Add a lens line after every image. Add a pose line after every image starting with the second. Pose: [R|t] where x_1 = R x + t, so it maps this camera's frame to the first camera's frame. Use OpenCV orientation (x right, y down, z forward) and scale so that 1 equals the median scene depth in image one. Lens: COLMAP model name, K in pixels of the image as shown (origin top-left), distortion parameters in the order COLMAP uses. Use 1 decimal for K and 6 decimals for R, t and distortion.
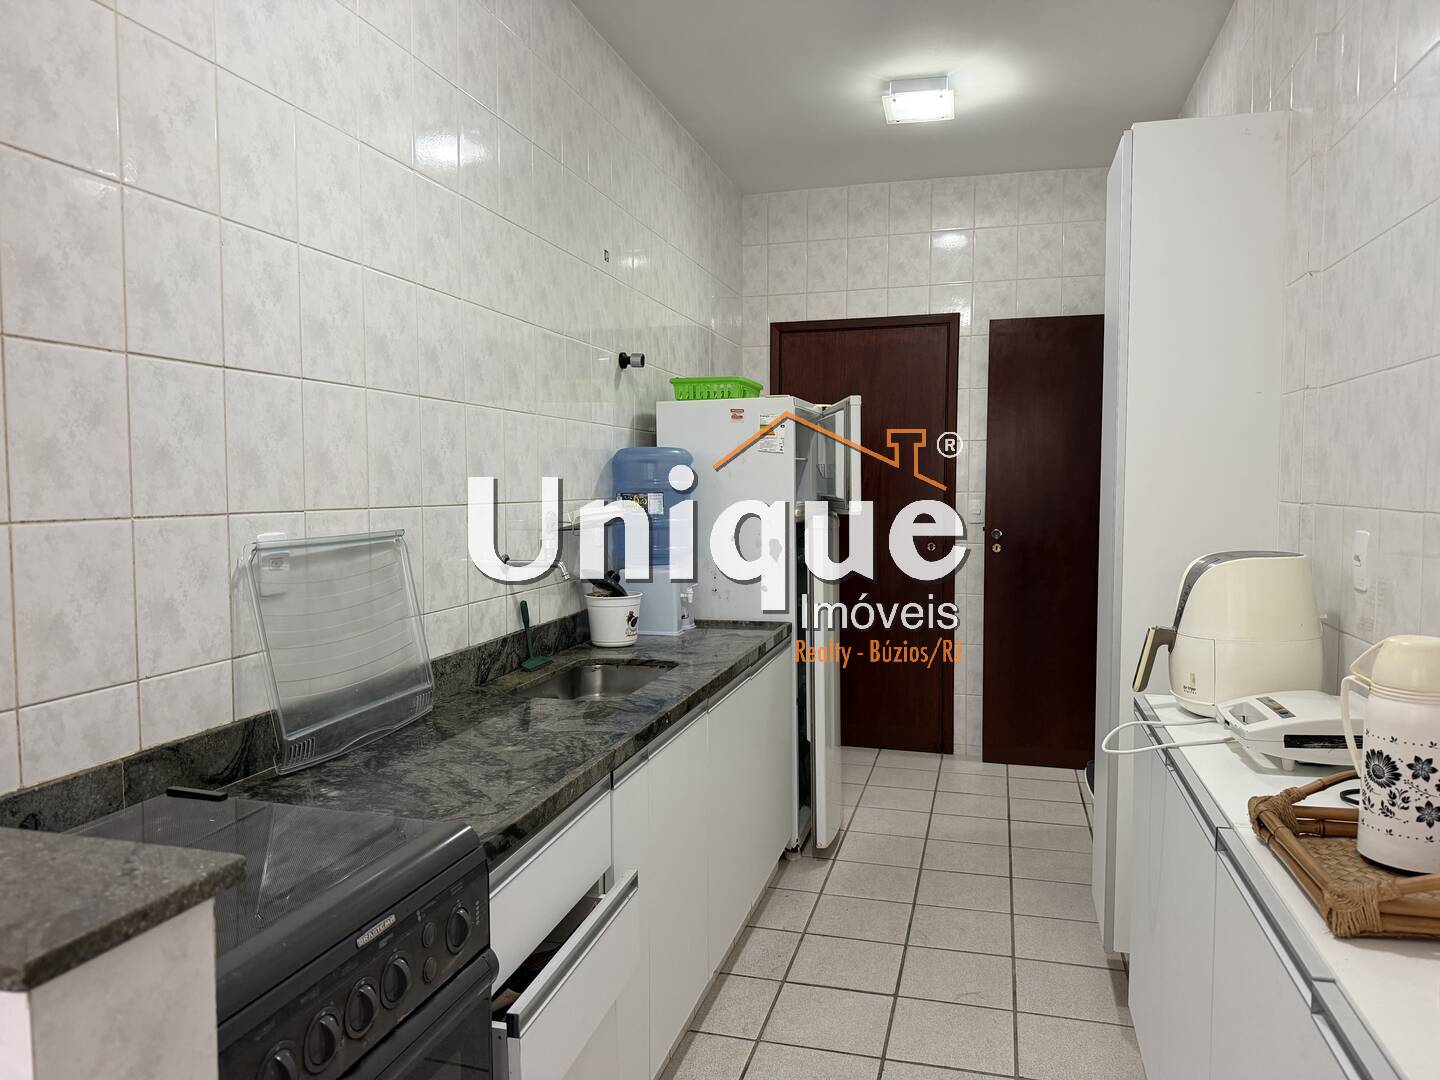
lens RADIAL K [[1025.2, 0, 720.0], [0, 1025.2, 540.0], [0, 0, 1]] dist [0.031854, -0.028111]
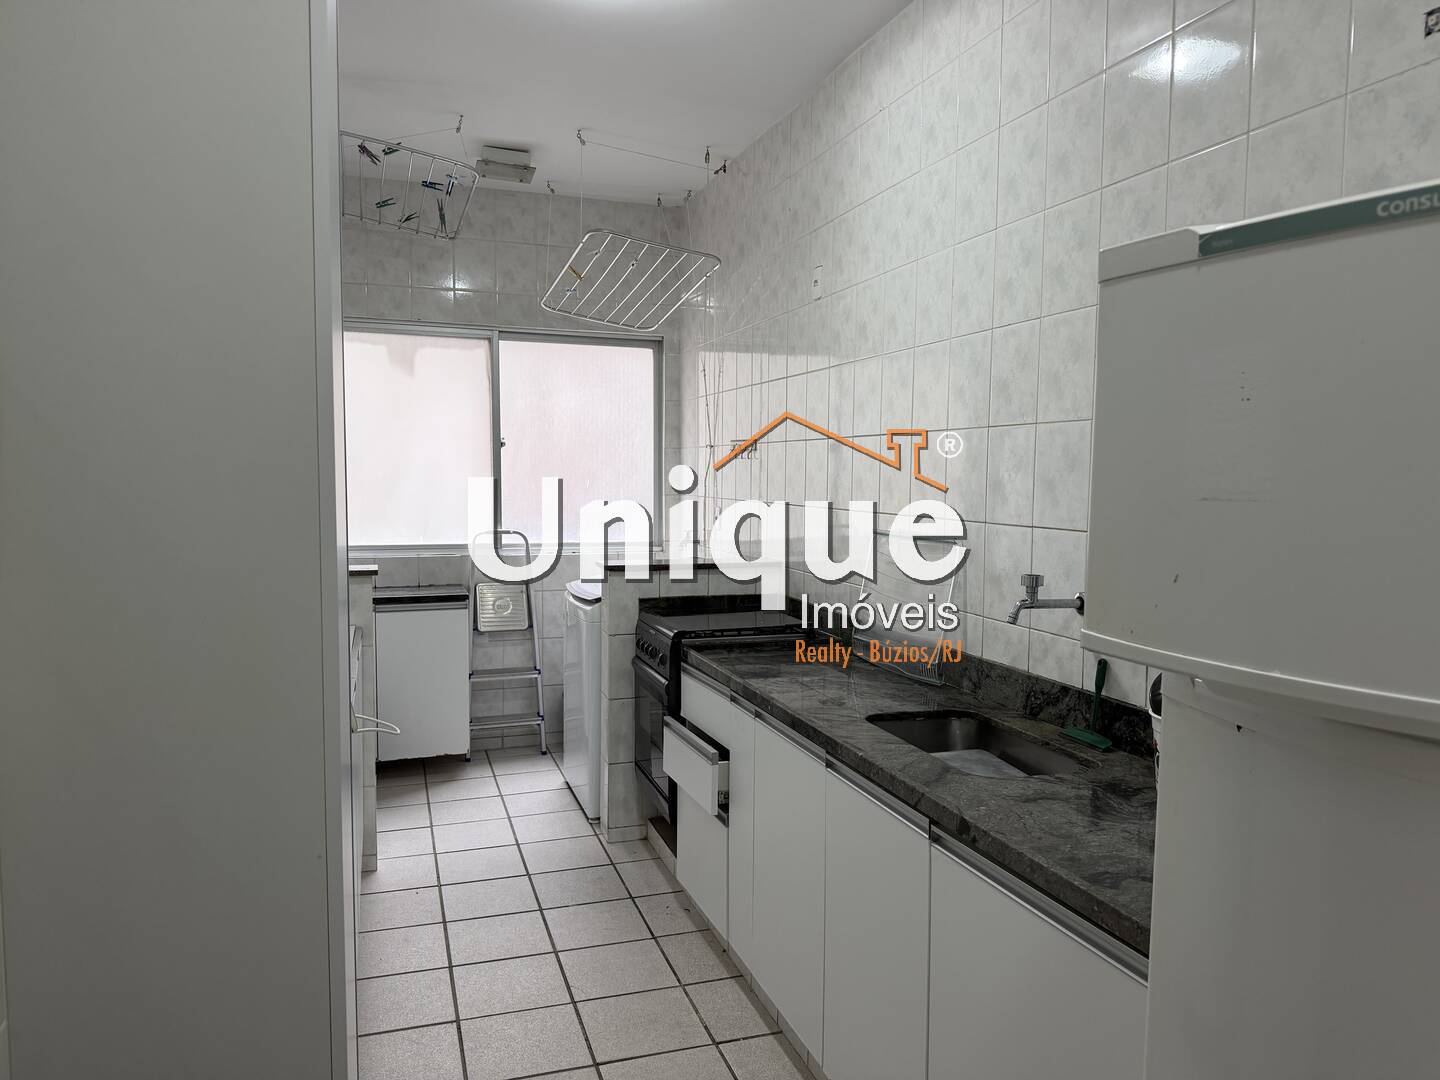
lens RADIAL K [[1025.2, 0, 720.0], [0, 1025.2, 540.0], [0, 0, 1]] dist [0.031854, -0.028111]
pose [[-0.833262, 0.030512, -0.552036, 0.530585], [-0.042658, 0.991951, 0.119216, -0.123383], [0.551231, 0.122888, -0.825254, 1.605101]]
